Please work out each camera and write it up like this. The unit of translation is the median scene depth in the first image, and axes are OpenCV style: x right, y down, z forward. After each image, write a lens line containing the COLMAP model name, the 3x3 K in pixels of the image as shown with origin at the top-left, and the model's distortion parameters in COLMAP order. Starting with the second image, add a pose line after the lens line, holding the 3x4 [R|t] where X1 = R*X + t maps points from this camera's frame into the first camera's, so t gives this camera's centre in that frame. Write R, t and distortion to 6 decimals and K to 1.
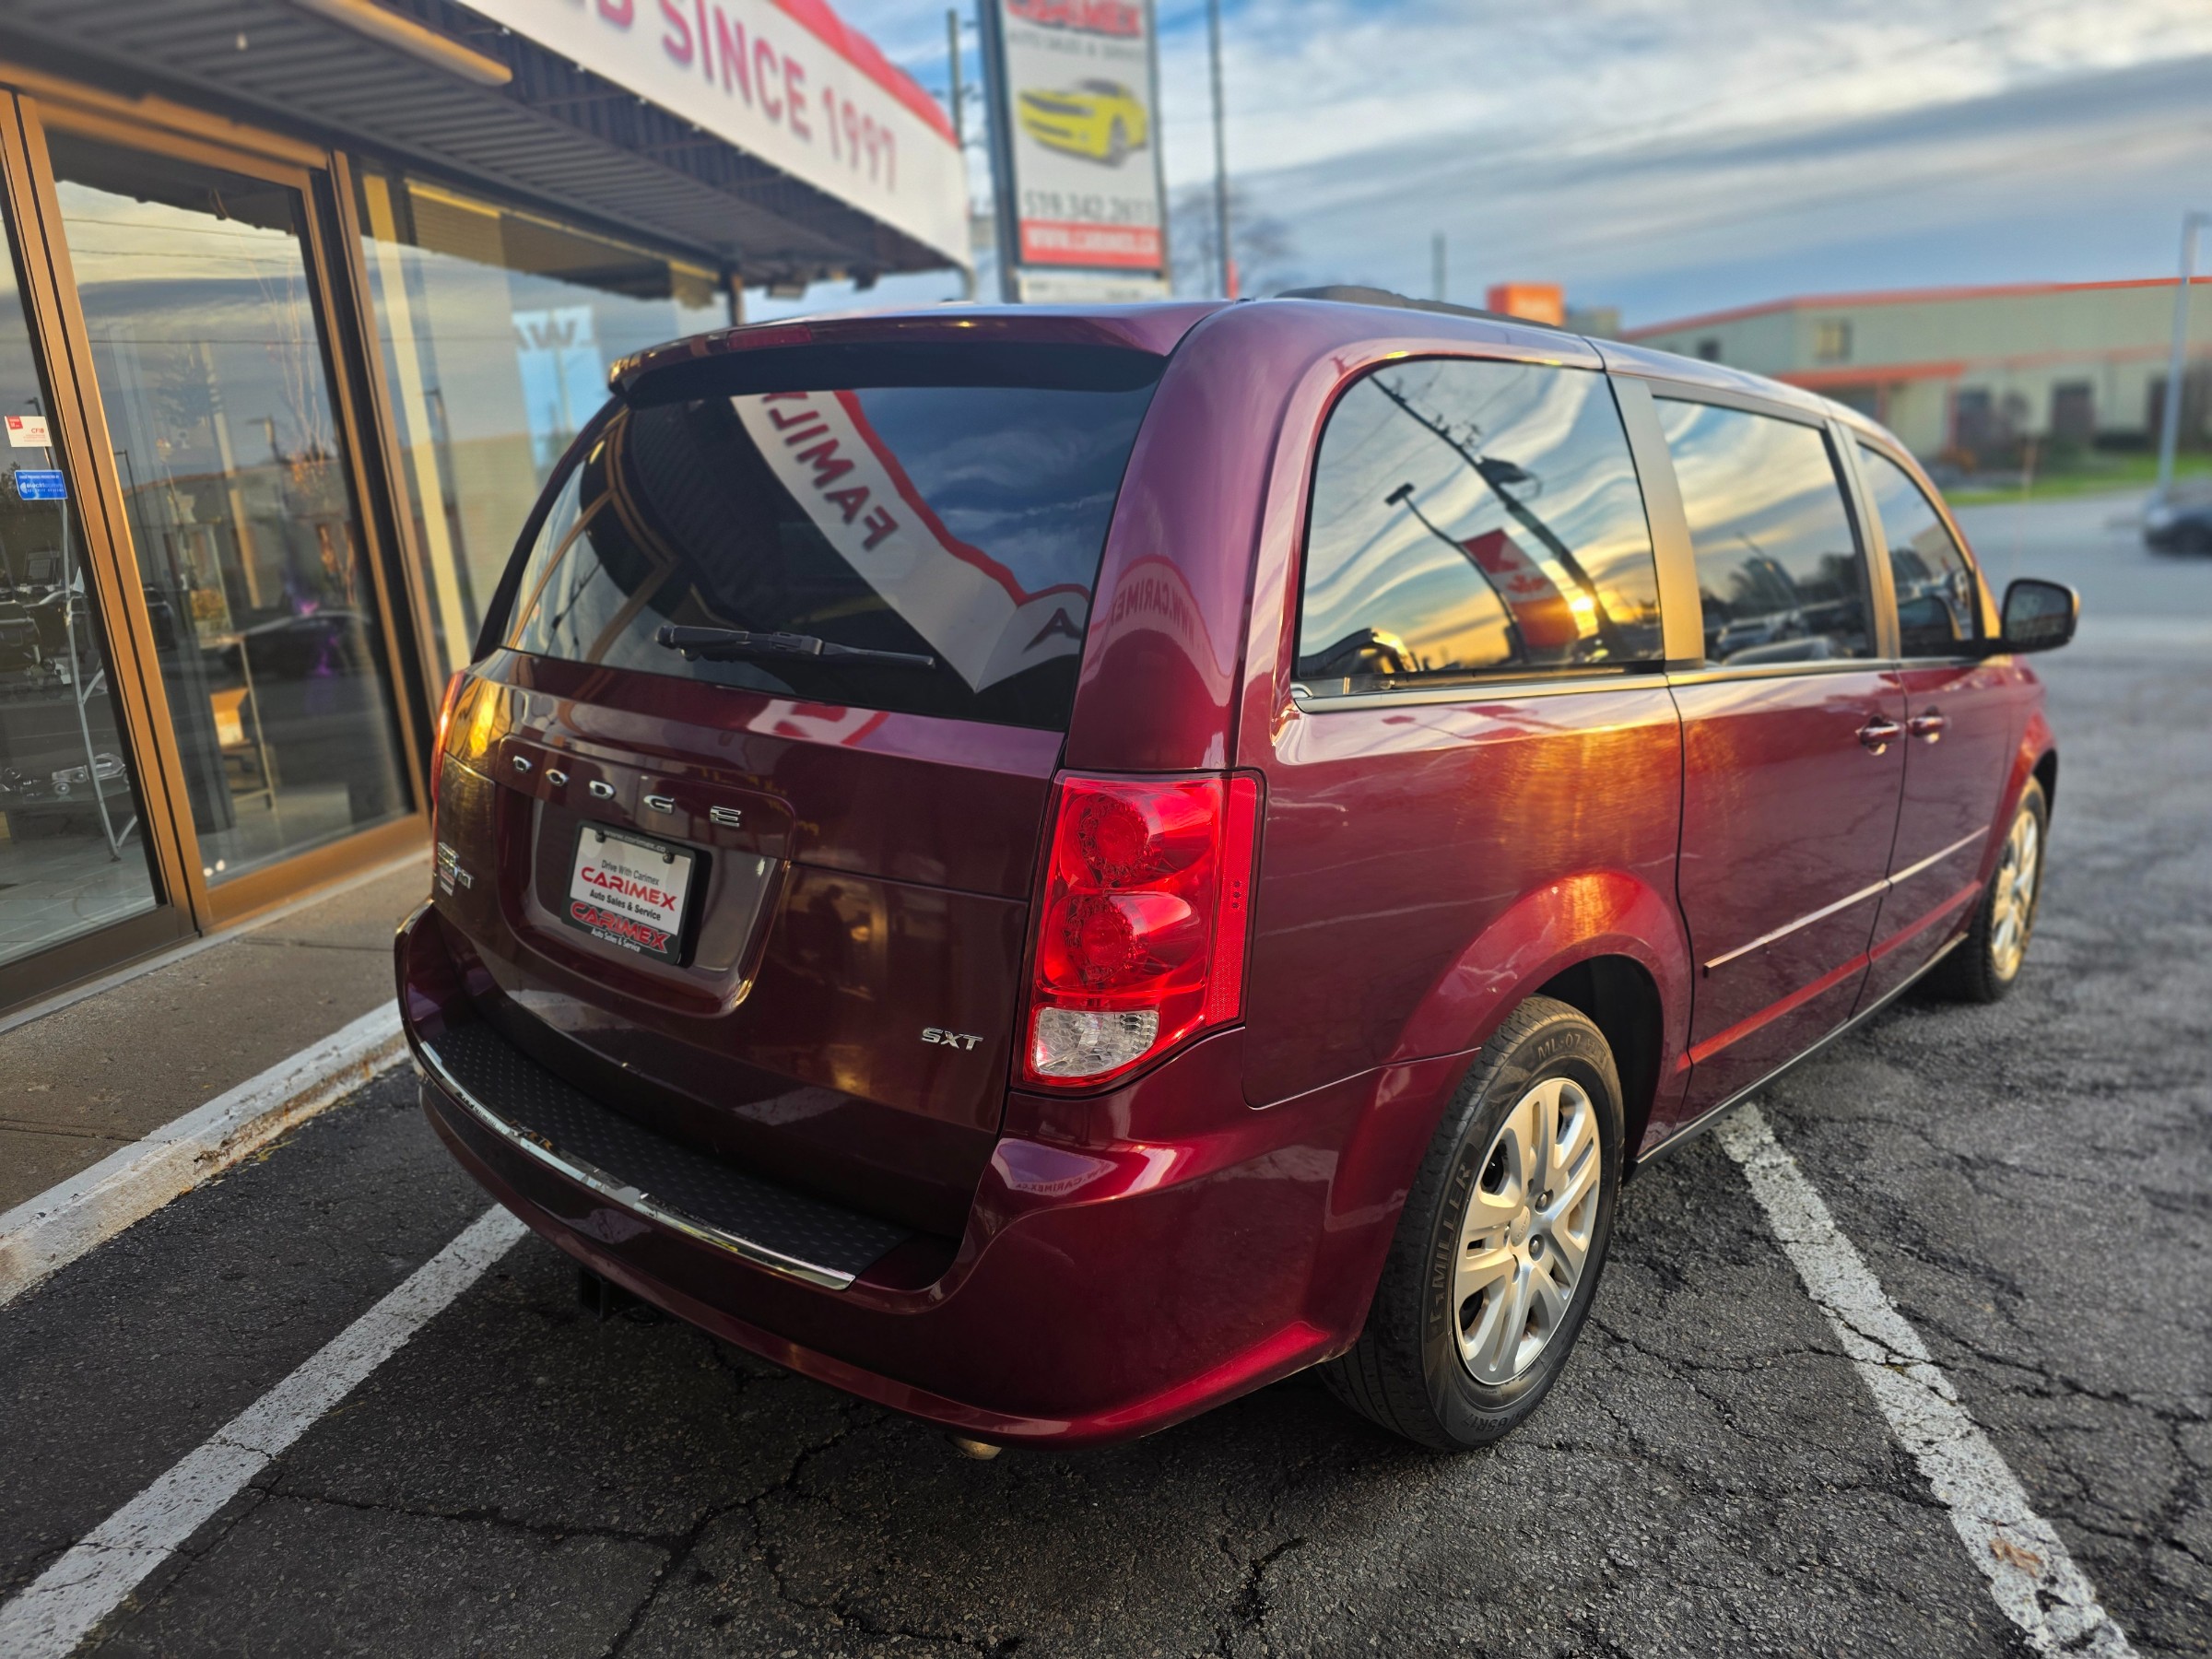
lens RADIAL K [[1499.2, 0, 1091.1], [0, 1499.2, 820.5], [0, 0, 1]] dist [0.035485, -0.025727]
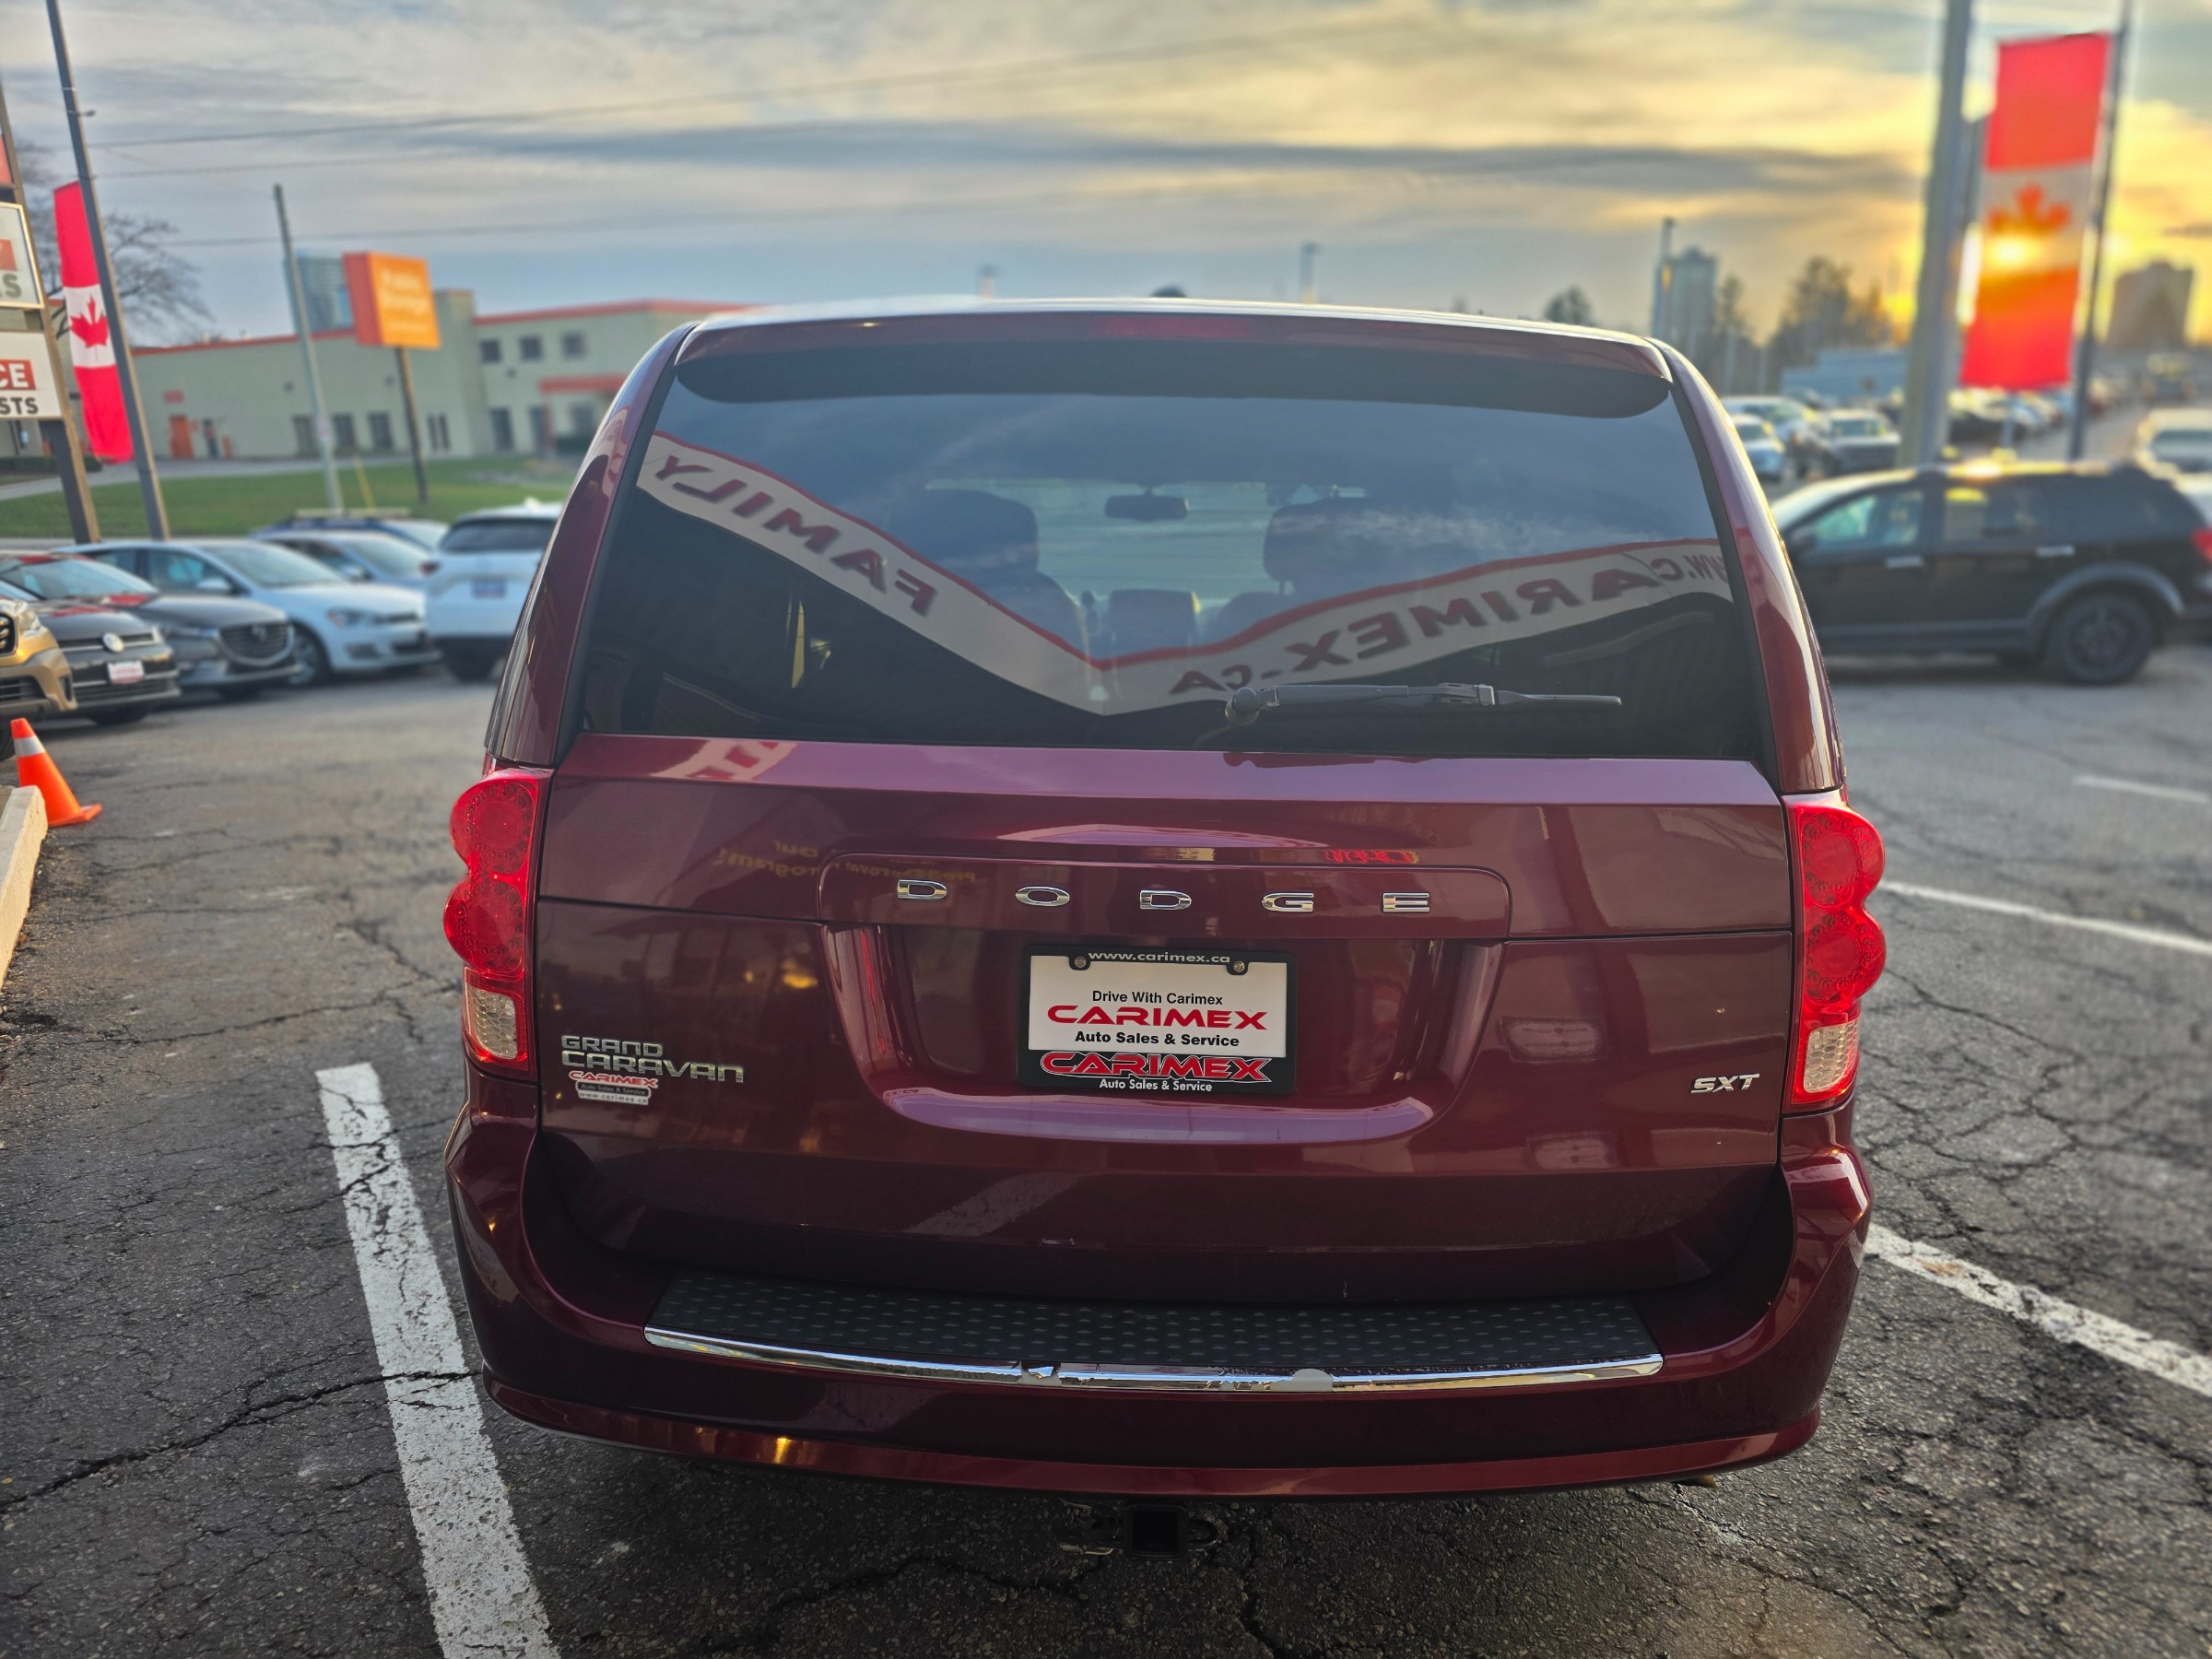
lens RADIAL K [[1499.2, 0, 1122.3], [0, 1499.2, 842.7], [0, 0, 1]] dist [0.035485, -0.025727]
pose [[0.746081, -0.137229, 0.651560, -0.820089], [0.124214, 0.990039, 0.066285, -0.100873], [-0.654167, 0.031479, 0.755695, 0.406603]]
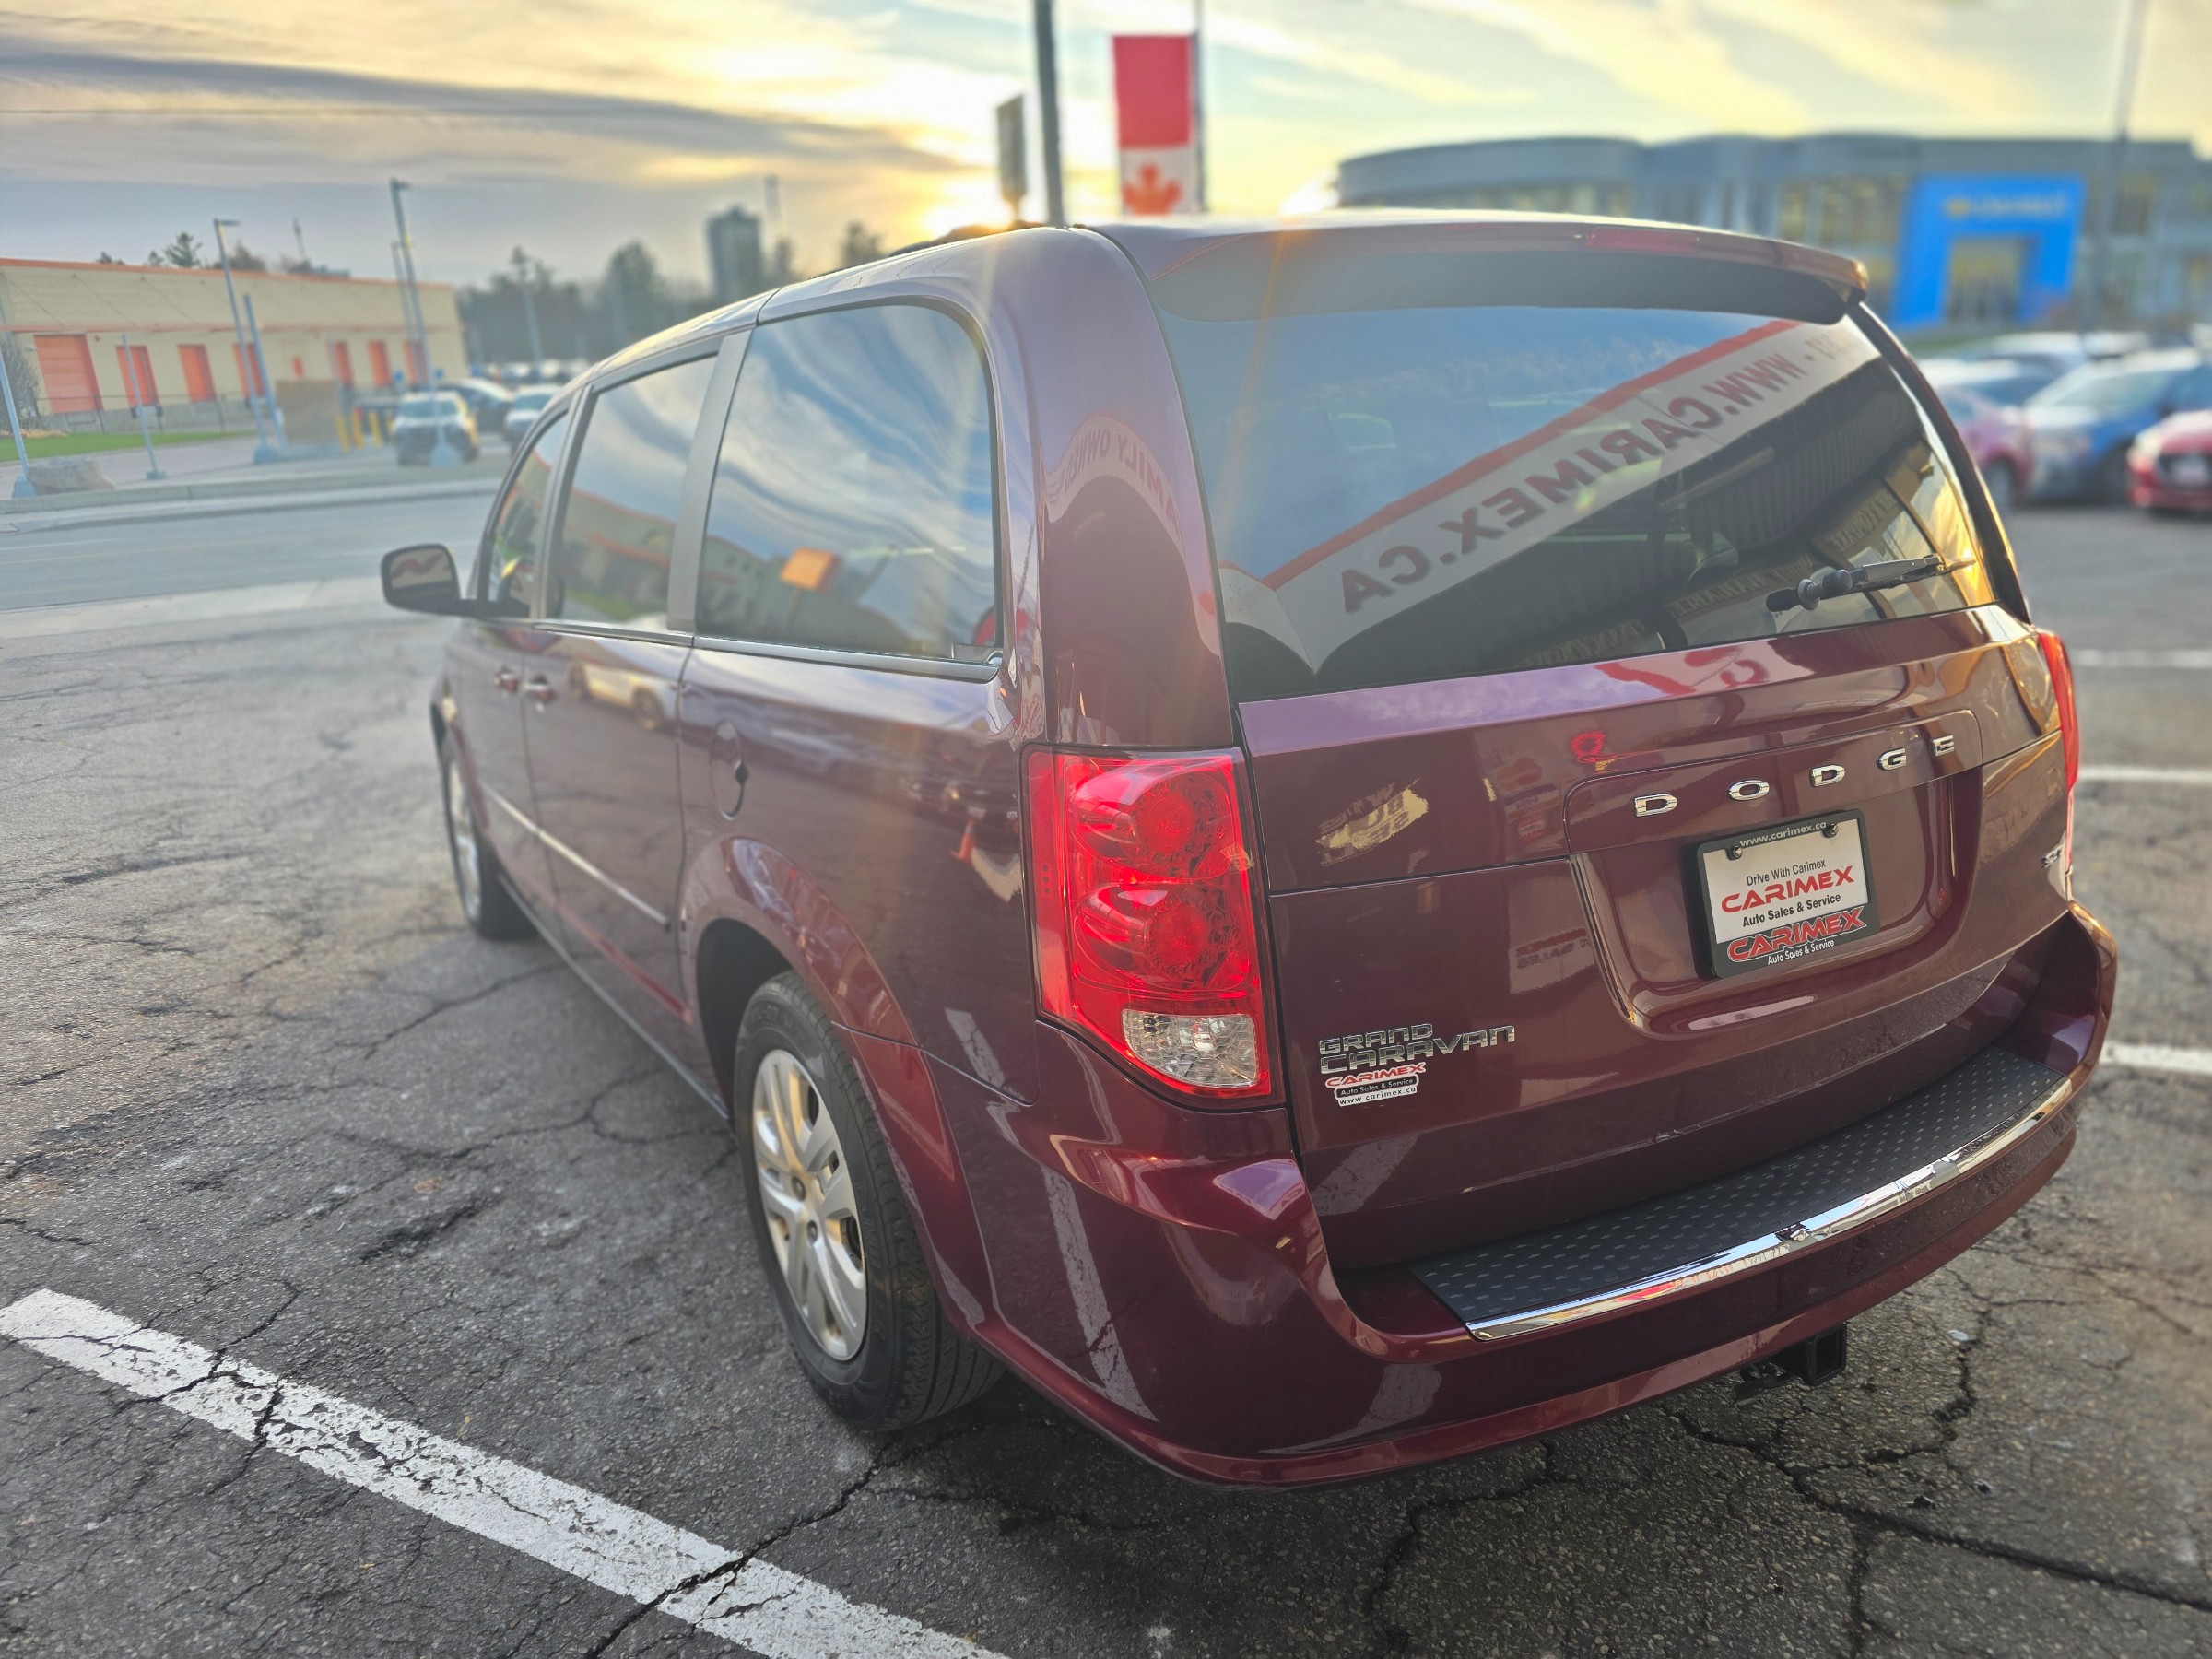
lens RADIAL K [[1499.2, 0, 1099.4], [0, 1499.2, 830.3], [0, 0, 1]] dist [0.035485, -0.025727]
pose [[0.283382, -0.244078, 0.927427, -1.197747], [0.230403, 0.956073, 0.181216, -0.231595], [-0.930919, 0.162329, 0.327170, 1.071013]]
